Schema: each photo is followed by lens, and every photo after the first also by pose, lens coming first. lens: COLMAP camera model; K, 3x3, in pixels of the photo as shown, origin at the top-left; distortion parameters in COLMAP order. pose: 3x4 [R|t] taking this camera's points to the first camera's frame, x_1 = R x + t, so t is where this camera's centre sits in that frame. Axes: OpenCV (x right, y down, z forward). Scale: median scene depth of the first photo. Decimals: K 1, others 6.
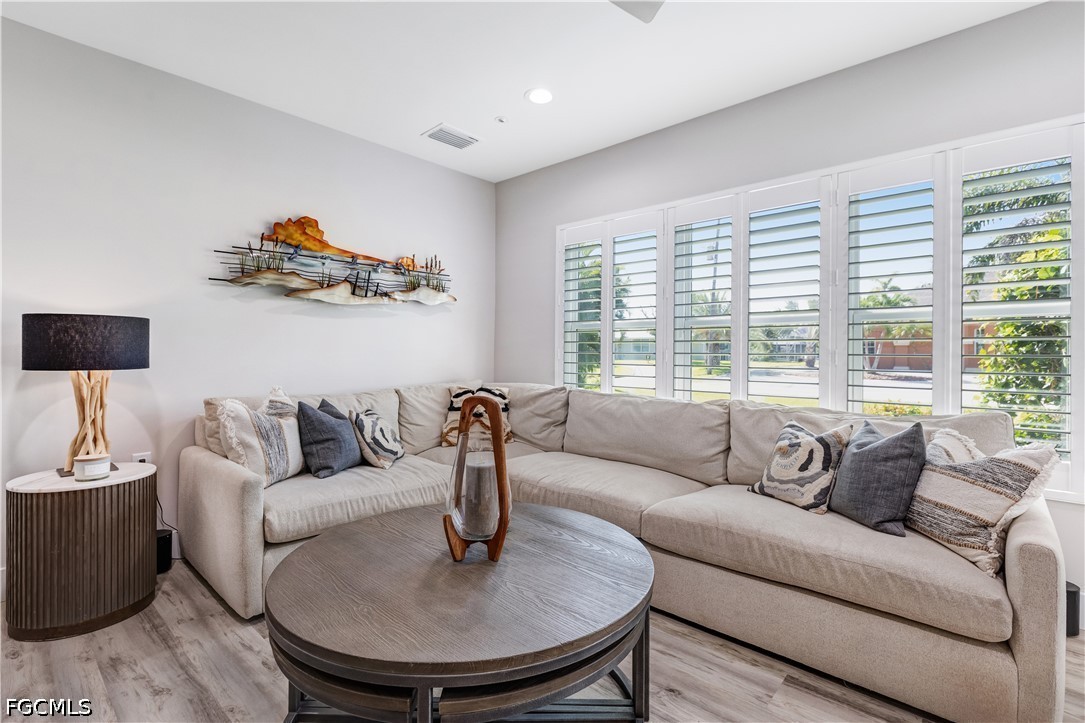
lens RADIAL K [[493.7, 0, 545.3], [0, 493.7, 350.6], [0, 0, 1]] dist [0.000808, 0.000025]
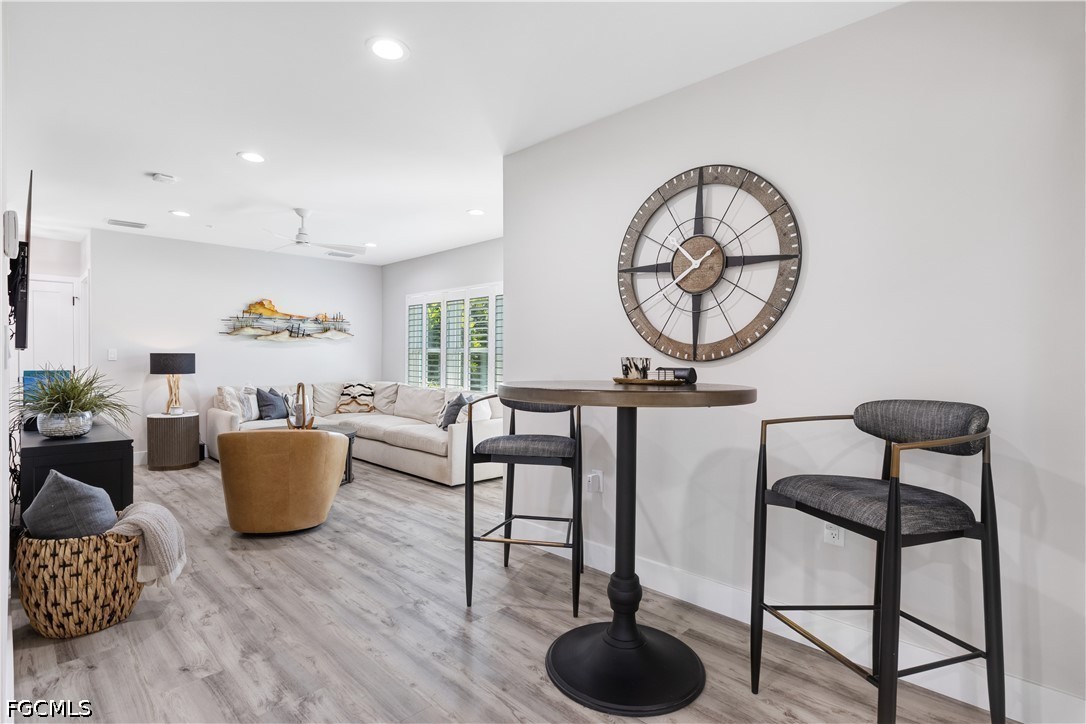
lens RADIAL K [[518.4, 0, 546.9], [0, 518.4, 365.8], [0, 0, 1]] dist [-0.006476, -0.000279]
pose [[0.998853, 0.000030, -0.047888, 0.876892], [0.000959, 0.999787, 0.020616, -0.044369], [0.047879, -0.020638, 0.998640, -1.217675]]
